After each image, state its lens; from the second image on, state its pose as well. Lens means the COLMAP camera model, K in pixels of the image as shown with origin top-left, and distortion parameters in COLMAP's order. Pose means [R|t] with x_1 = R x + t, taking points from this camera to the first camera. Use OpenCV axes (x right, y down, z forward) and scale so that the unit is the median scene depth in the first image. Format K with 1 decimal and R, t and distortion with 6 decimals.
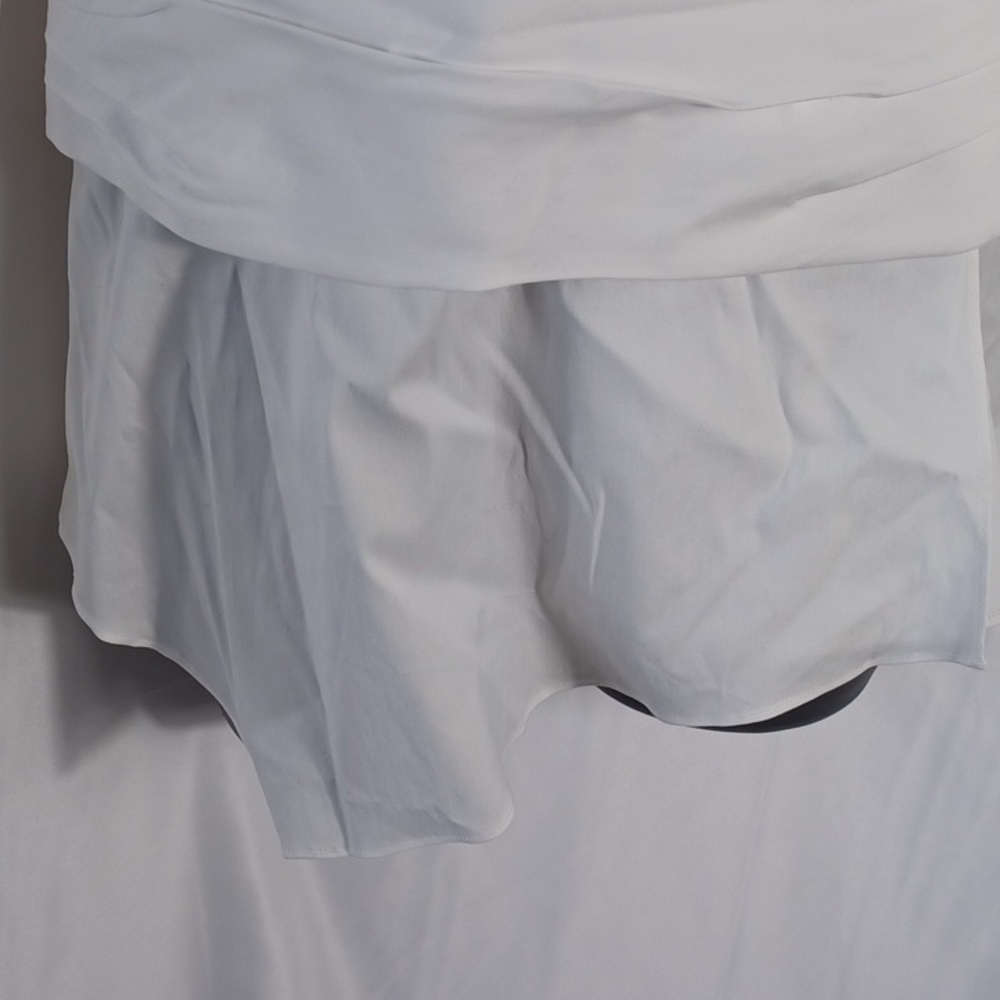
lens RADIAL K [[1495.3, 0, 500.0], [0, 1495.3, 500.0], [0, 0, 1]] dist [0.031569, -0.020036]
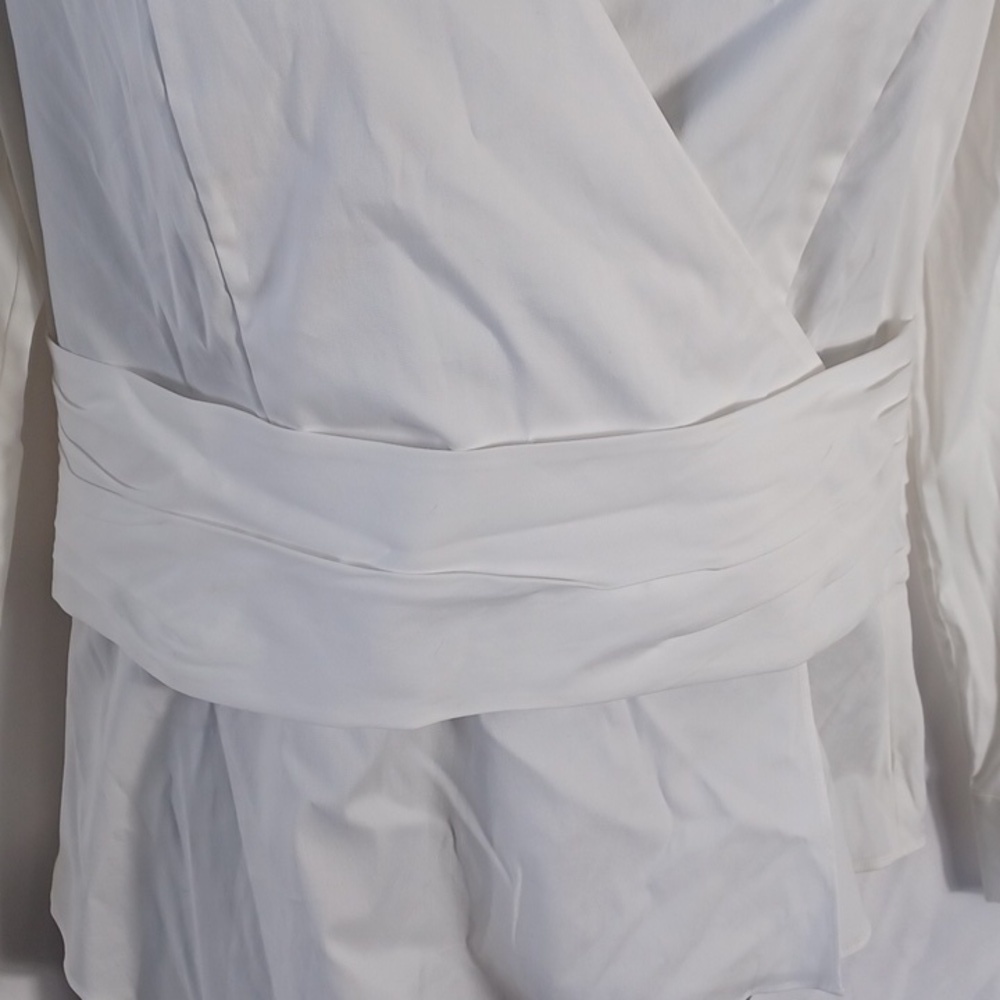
lens RADIAL K [[1495.3, 0, 500.0], [0, 1495.3, 500.0], [0, 0, 1]] dist [0.031569, -0.020036]
pose [[0.996984, -0.037983, 0.067676, -0.018193], [0.046839, 0.989807, -0.134494, -0.138594], [-0.061878, 0.137258, 0.988601, -0.239639]]
